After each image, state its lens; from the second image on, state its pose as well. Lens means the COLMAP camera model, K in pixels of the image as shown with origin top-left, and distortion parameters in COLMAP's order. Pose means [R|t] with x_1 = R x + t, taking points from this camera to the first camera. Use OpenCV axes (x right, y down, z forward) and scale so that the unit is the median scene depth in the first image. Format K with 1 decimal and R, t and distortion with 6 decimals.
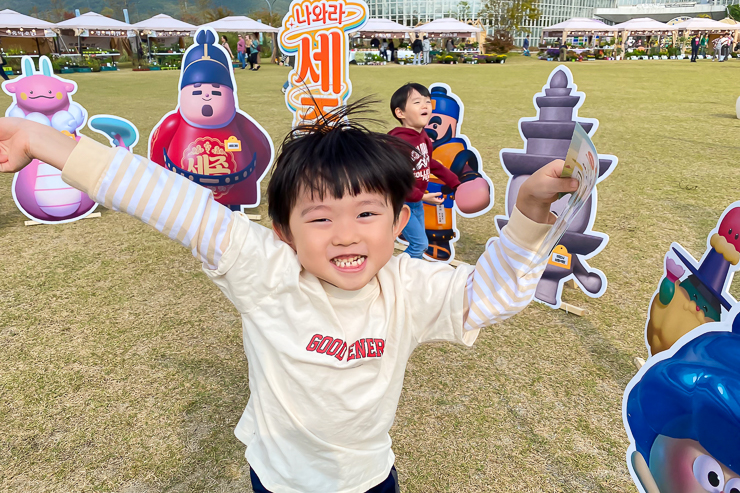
lens RADIAL K [[553.7, 0, 369.7], [0, 553.7, 272.7], [0, 0, 1]] dist [0.012027, 0.004110]
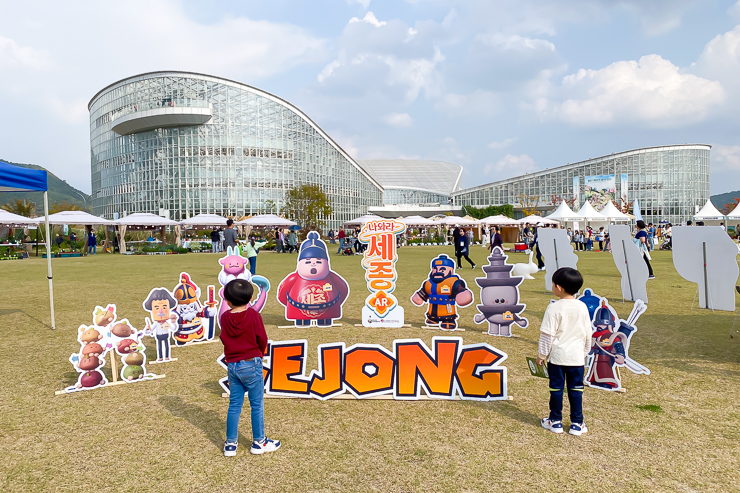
lens RADIAL K [[553.7, 0, 369.7], [0, 553.7, 272.7], [0, 0, 1]] dist [0.012027, 0.004110]
pose [[0.934998, -0.029104, 0.353457, -0.798242], [0.138847, 0.947114, -0.289303, 0.300596], [-0.326344, 0.319574, 0.889591, -0.783464]]
